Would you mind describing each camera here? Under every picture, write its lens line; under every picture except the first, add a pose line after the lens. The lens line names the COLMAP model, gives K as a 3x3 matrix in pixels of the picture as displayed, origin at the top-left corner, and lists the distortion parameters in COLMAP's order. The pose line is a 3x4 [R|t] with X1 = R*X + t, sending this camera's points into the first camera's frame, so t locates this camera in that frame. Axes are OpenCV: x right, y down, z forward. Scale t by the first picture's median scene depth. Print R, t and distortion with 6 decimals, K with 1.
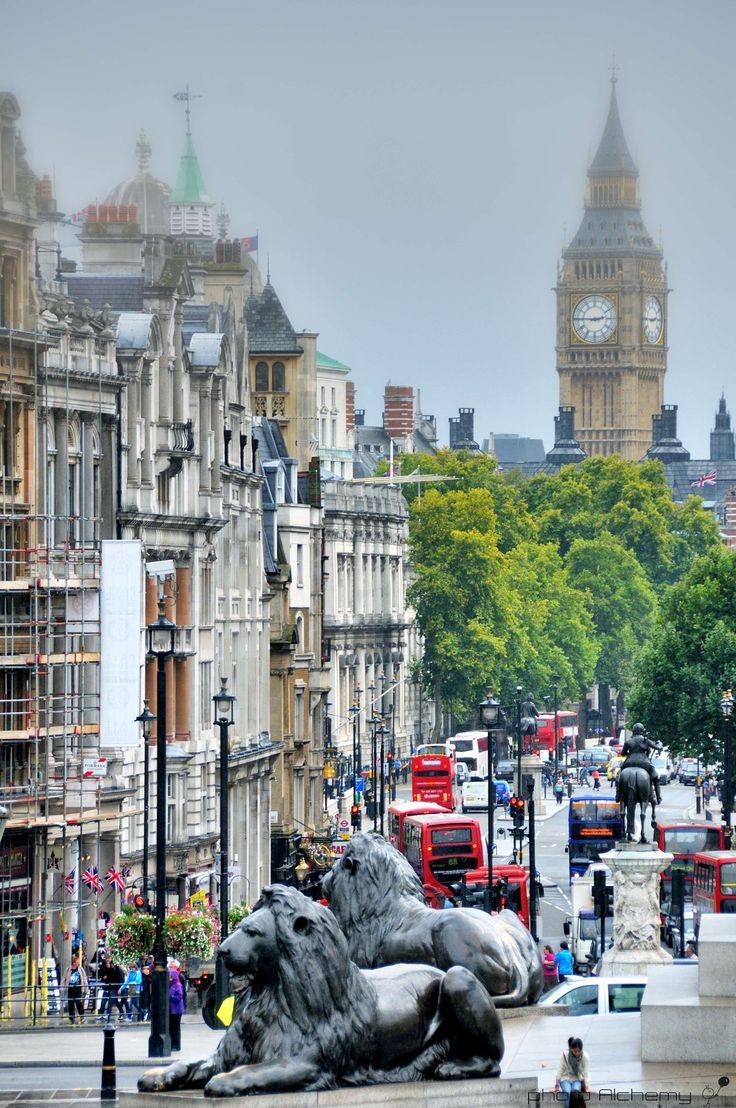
lens RADIAL K [[6826.2, 0, 368.6], [0, 6826.2, 598.1], [0, 0, 1]] dist [2.001860, 8.804132]
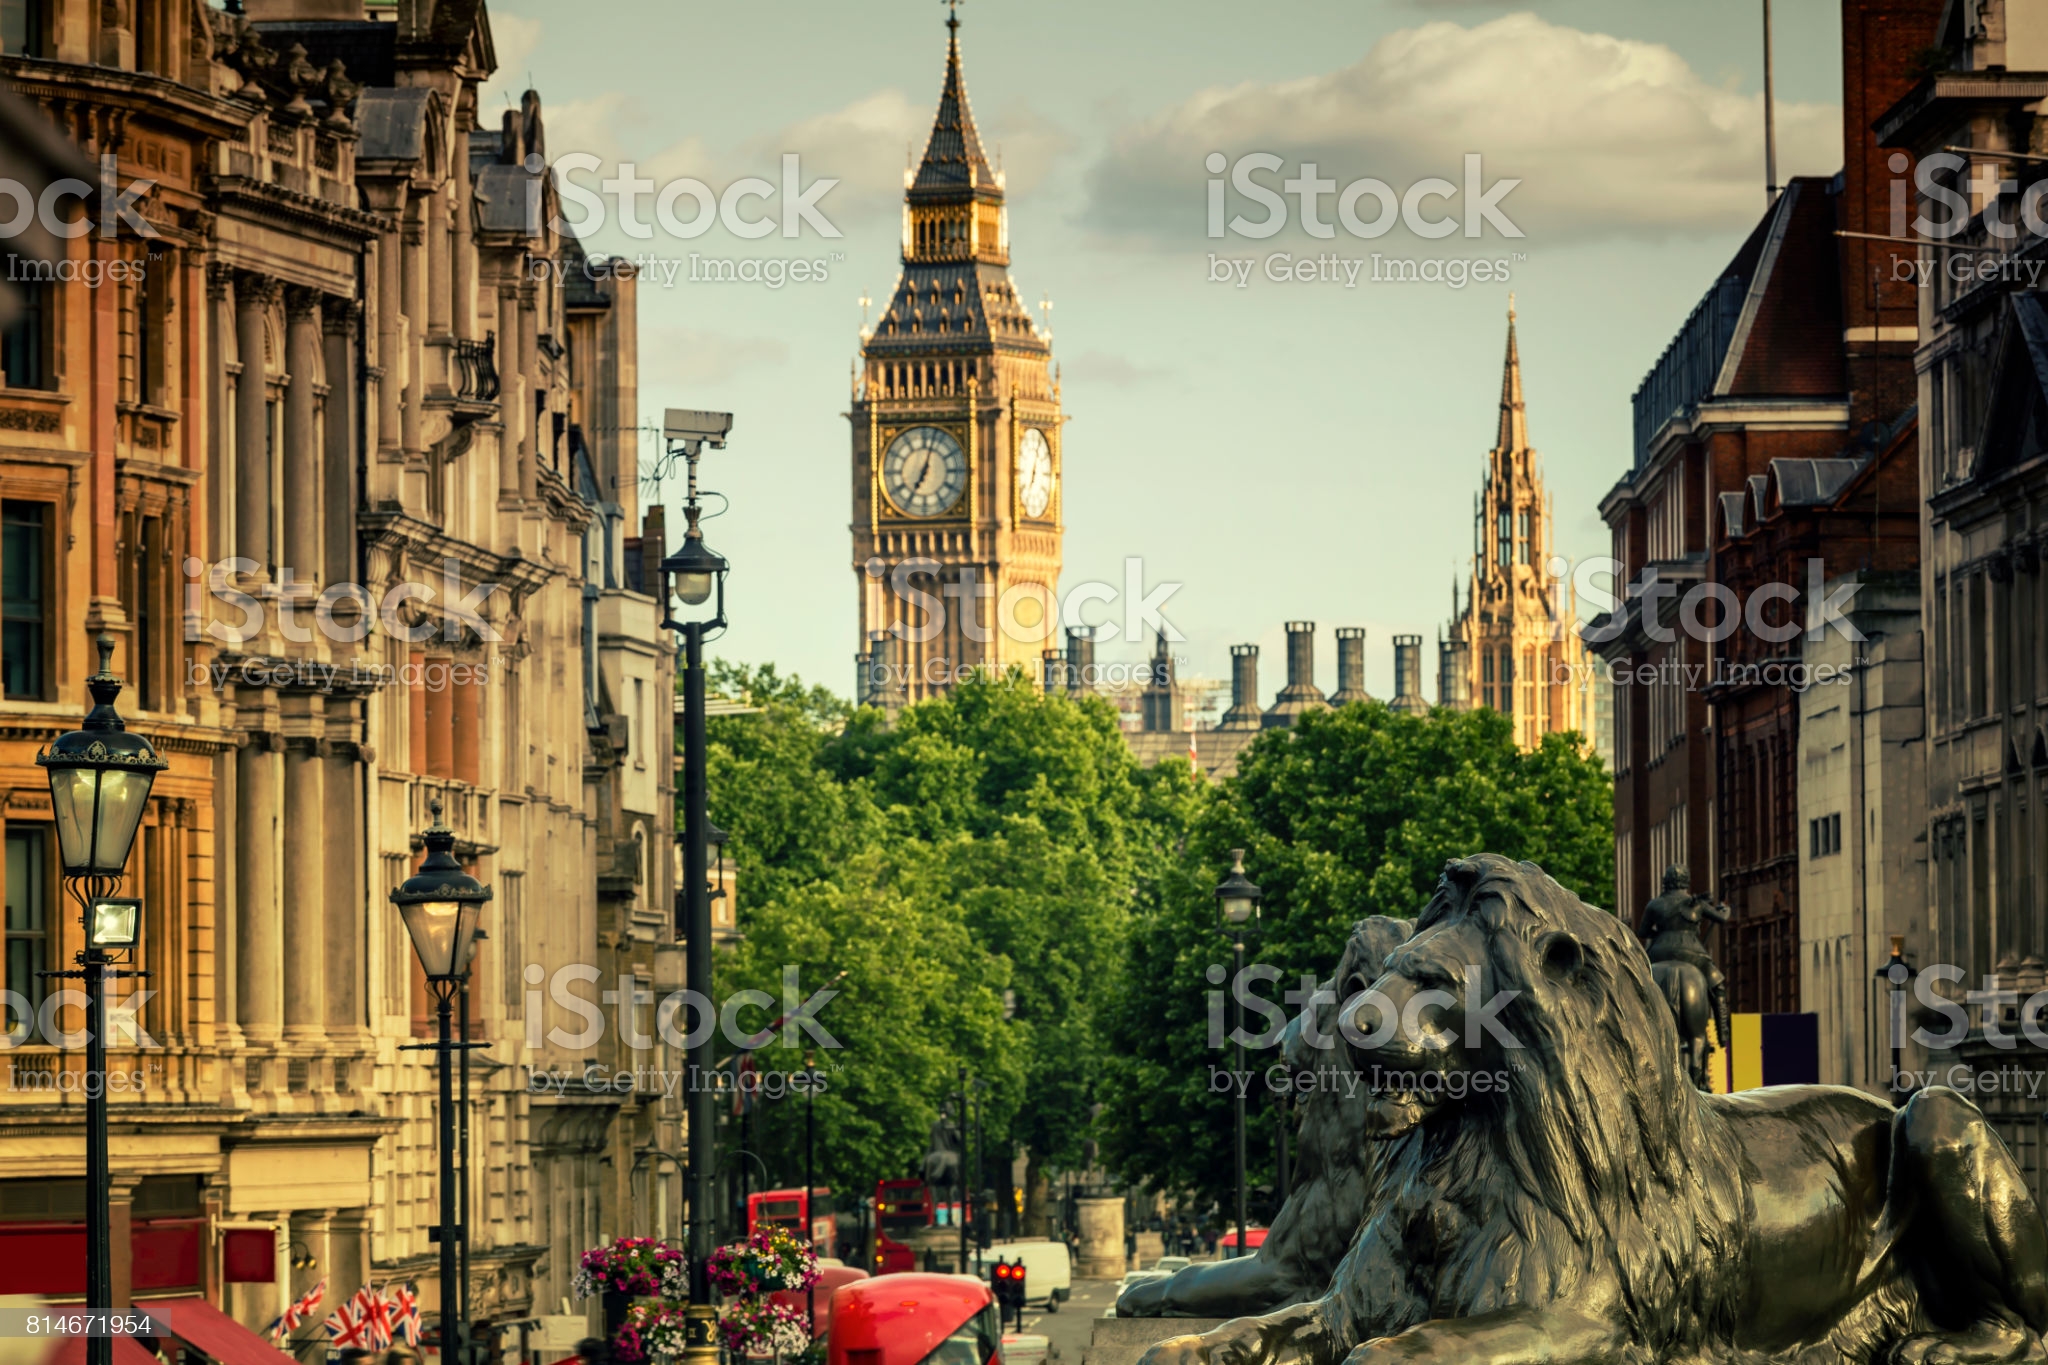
lens RADIAL K [[12733.1, 0, 1024.0], [0, 12733.1, 682.5], [0, 0, 1]] dist [0.038537, -13.372721]
pose [[0.998720, -0.005454, 0.050278, -0.035187], [0.007053, 0.999473, -0.031689, 0.026052], [-0.050079, 0.032003, 0.998232, 0.149443]]
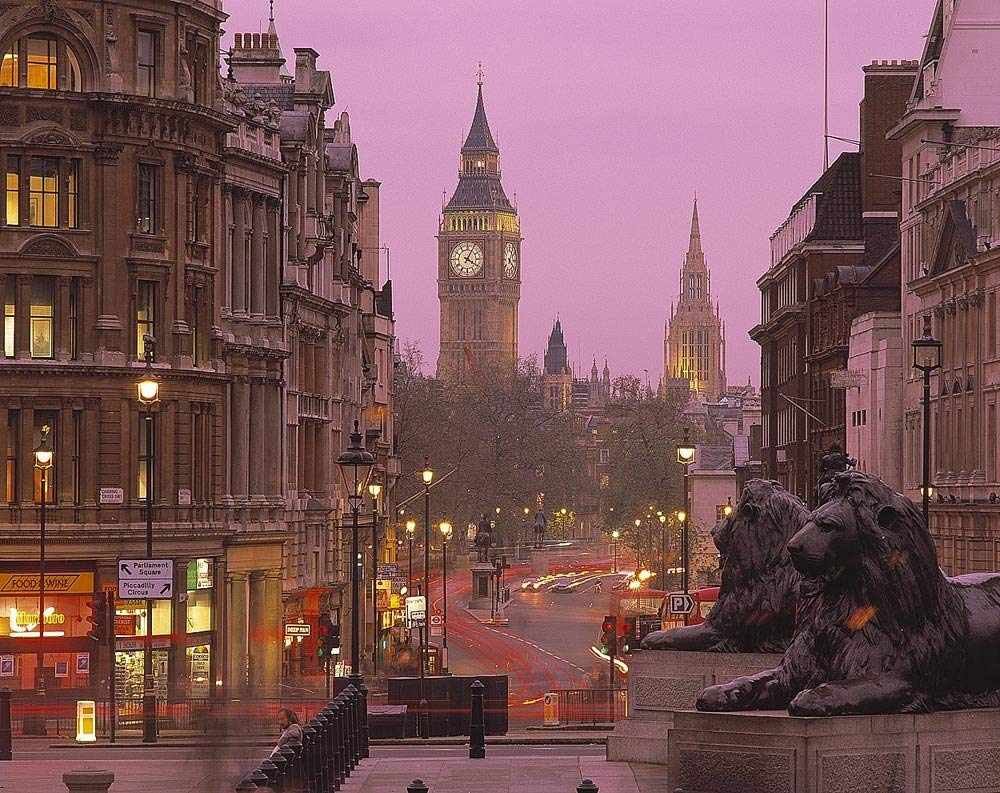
lens RADIAL K [[4917.4, 0, 500.0], [0, 4917.4, 396.5], [0, 0, 1]] dist [0.843298, 2.293008]
pose [[0.998662, 0.005632, 0.051397, -0.042171], [-0.004618, 0.999793, -0.019829, 0.021553], [-0.051498, 0.019565, 0.998481, 0.191292]]
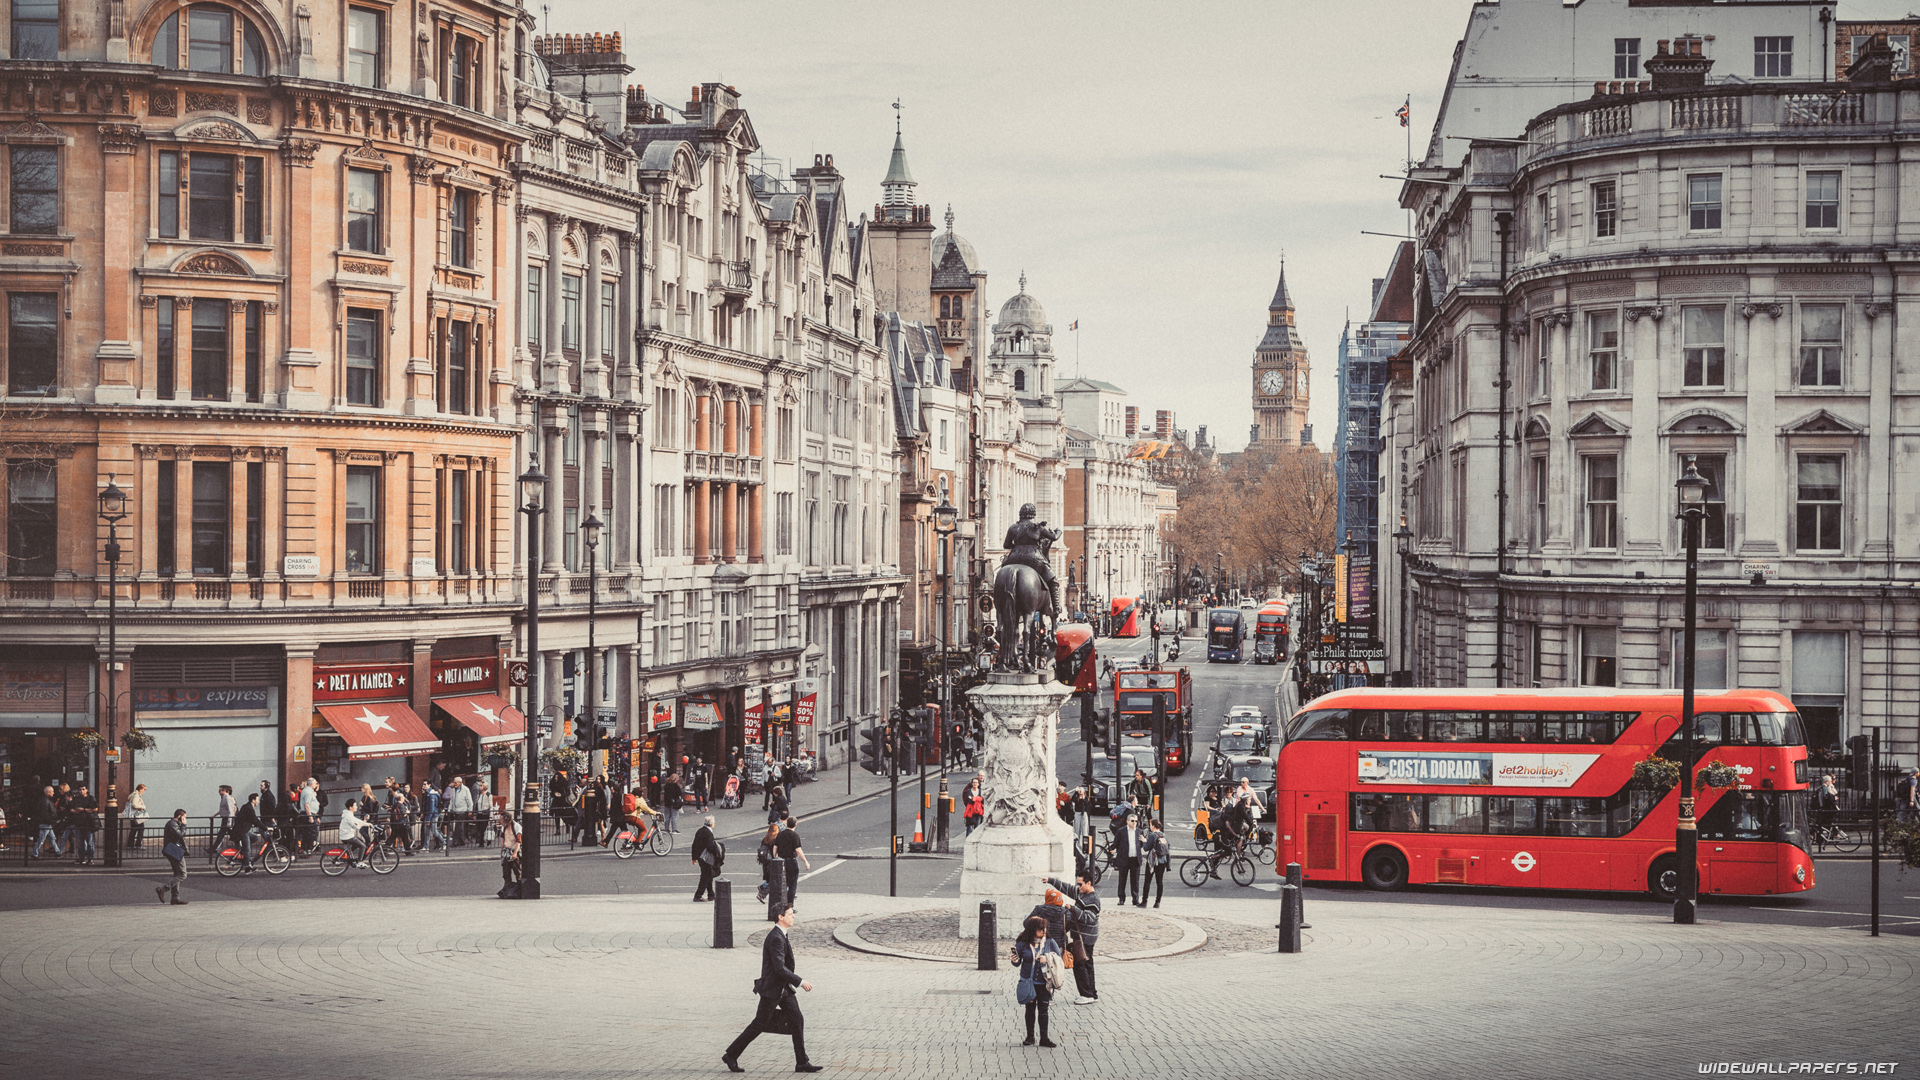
lens RADIAL K [[3069.3, 0, 960.0], [0, 3069.3, 540.0], [0, 0, 1]] dist [0.016422, 0.104238]
pose [[0.997136, 0.009073, -0.075087, 0.045207], [-0.009055, 0.999959, 0.000587, 0.017766], [0.075089, 0.000094, 0.997177, 0.552107]]
